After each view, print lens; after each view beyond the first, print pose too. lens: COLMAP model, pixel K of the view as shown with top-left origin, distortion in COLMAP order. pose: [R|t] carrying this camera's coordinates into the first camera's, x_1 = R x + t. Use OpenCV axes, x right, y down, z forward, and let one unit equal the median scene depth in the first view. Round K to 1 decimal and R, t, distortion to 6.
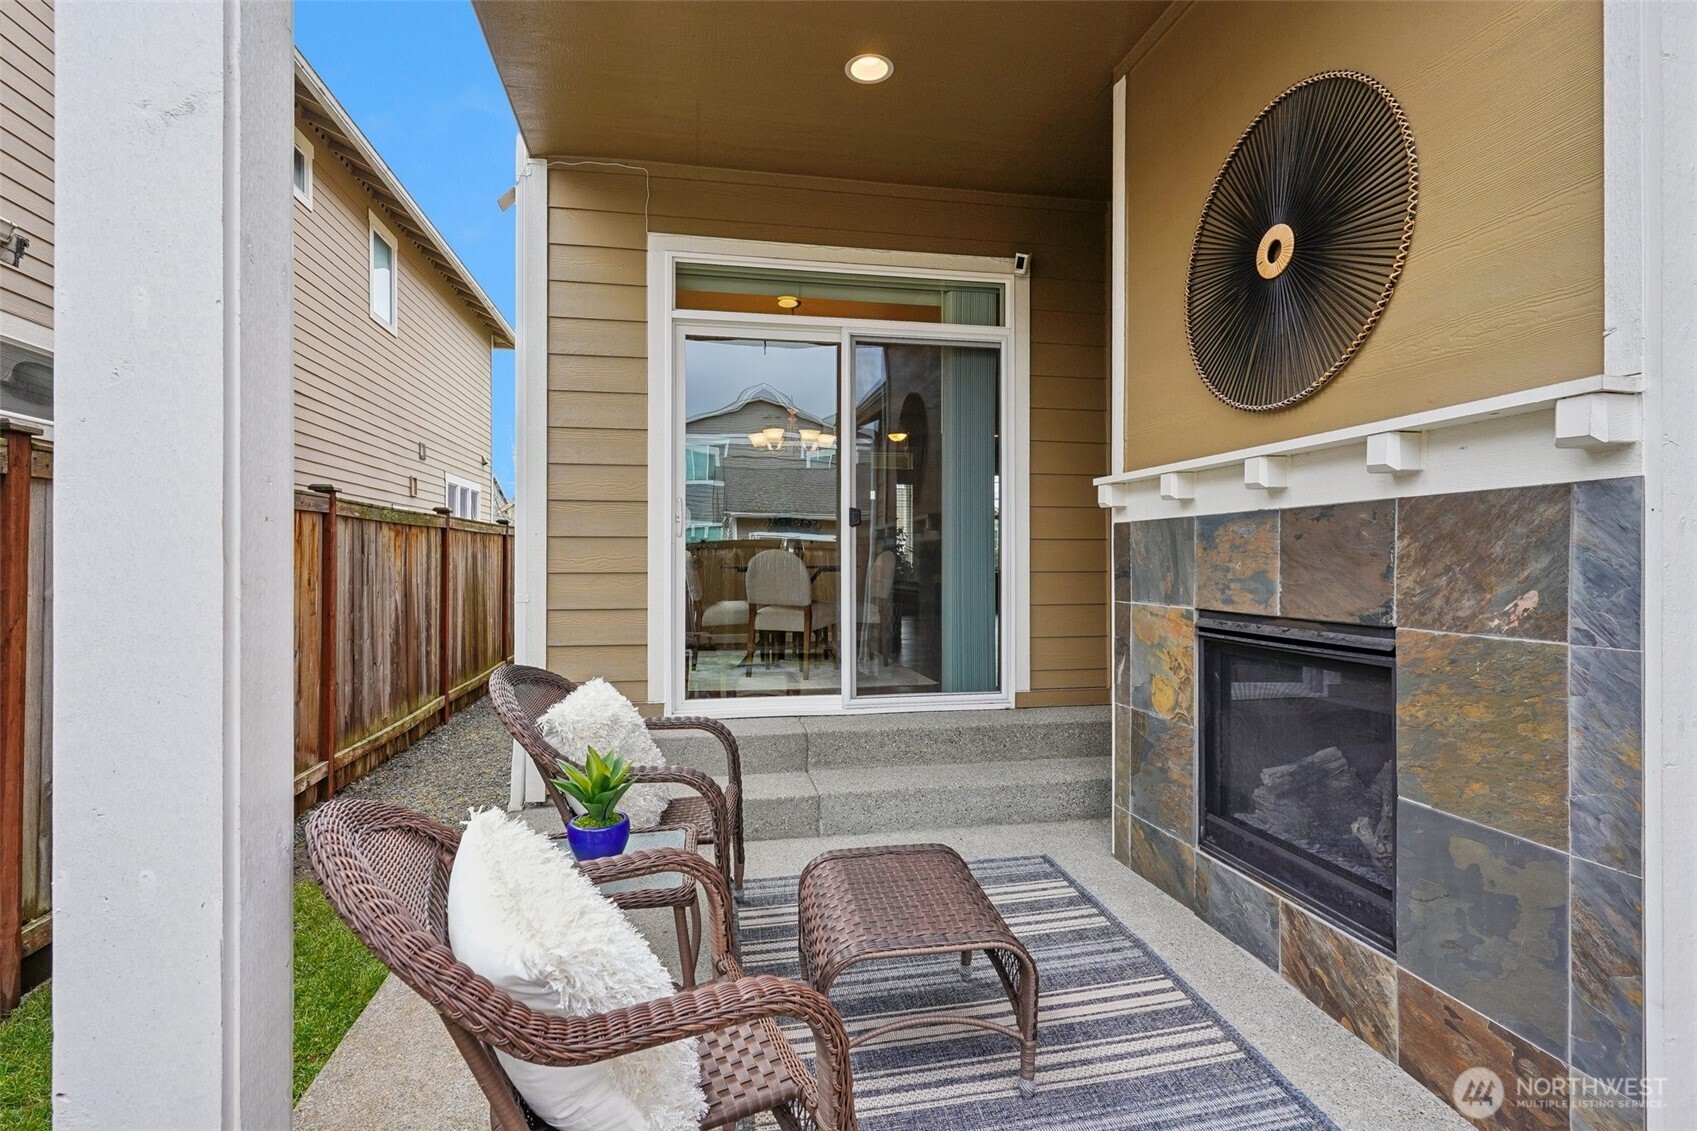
lens RADIAL K [[838.1, 0, 880.0], [0, 838.1, 560.9], [0, 0, 1]] dist [0.037718, -0.000428]
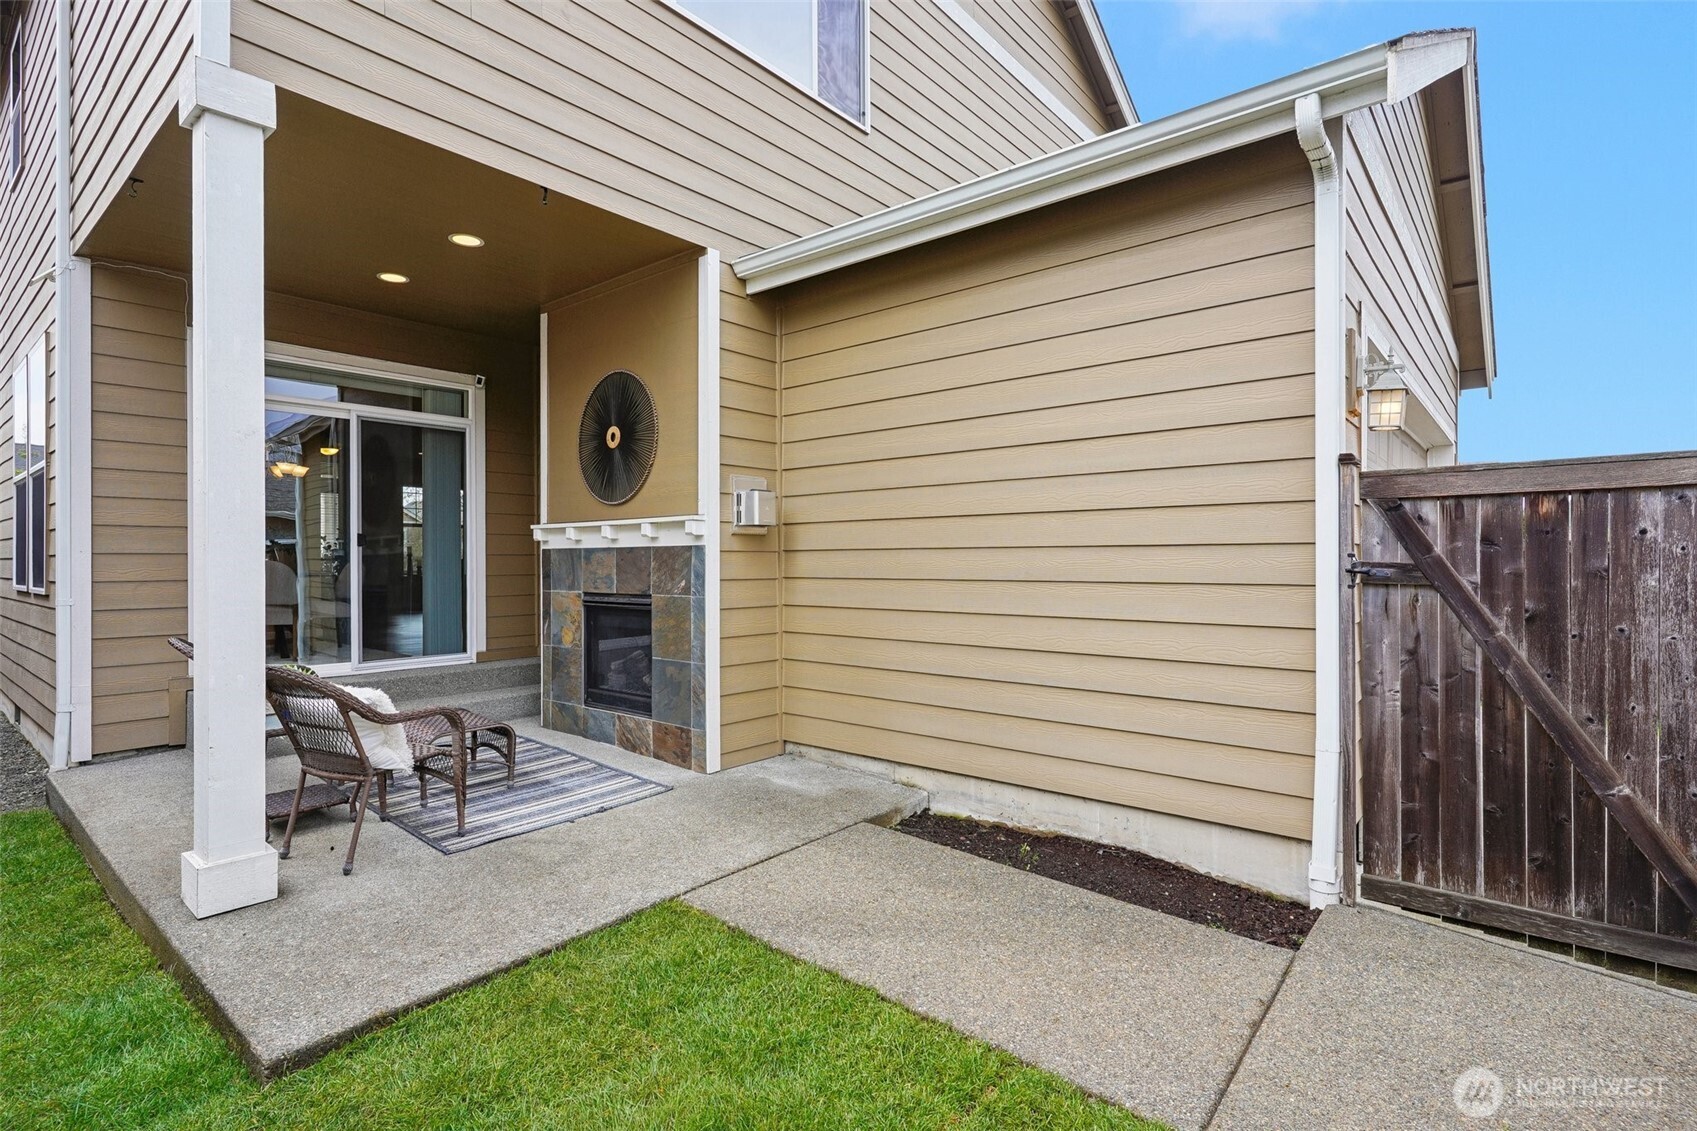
lens RADIAL K [[834.9, 0, 853.5], [0, 834.9, 564.6], [0, 0, 1]] dist [-0.079826, 0.036735]
pose [[0.794196, -0.003544, 0.607652, -0.350131], [0.002244, 0.999993, 0.002900, -0.016826], [-0.607658, -0.000940, 0.794198, -1.072768]]
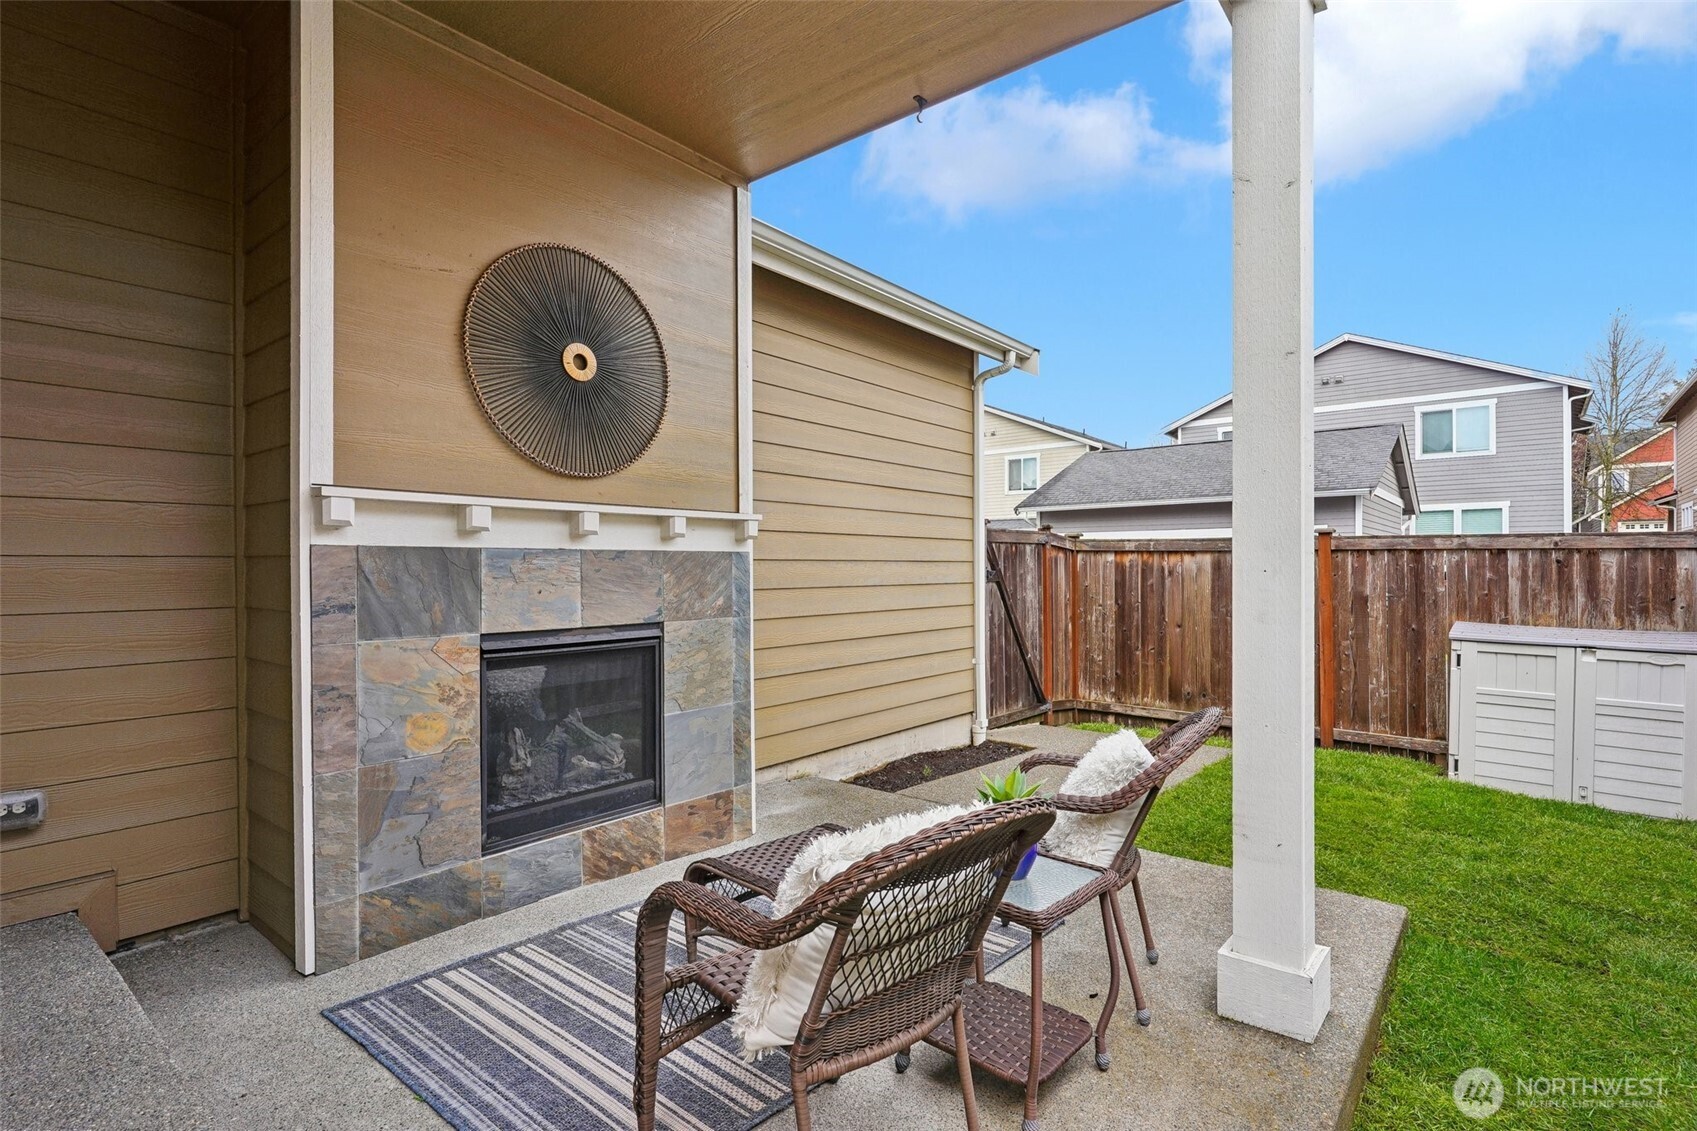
lens RADIAL K [[834.9, 0, 853.5], [0, 834.9, 564.6], [0, 0, 1]] dist [-0.079826, 0.036735]
pose [[-0.633824, 0.007758, 0.773438, -0.749047], [0.006336, 0.999968, -0.004837, -0.024342], [-0.773451, 0.001834, -0.633853, 1.329669]]
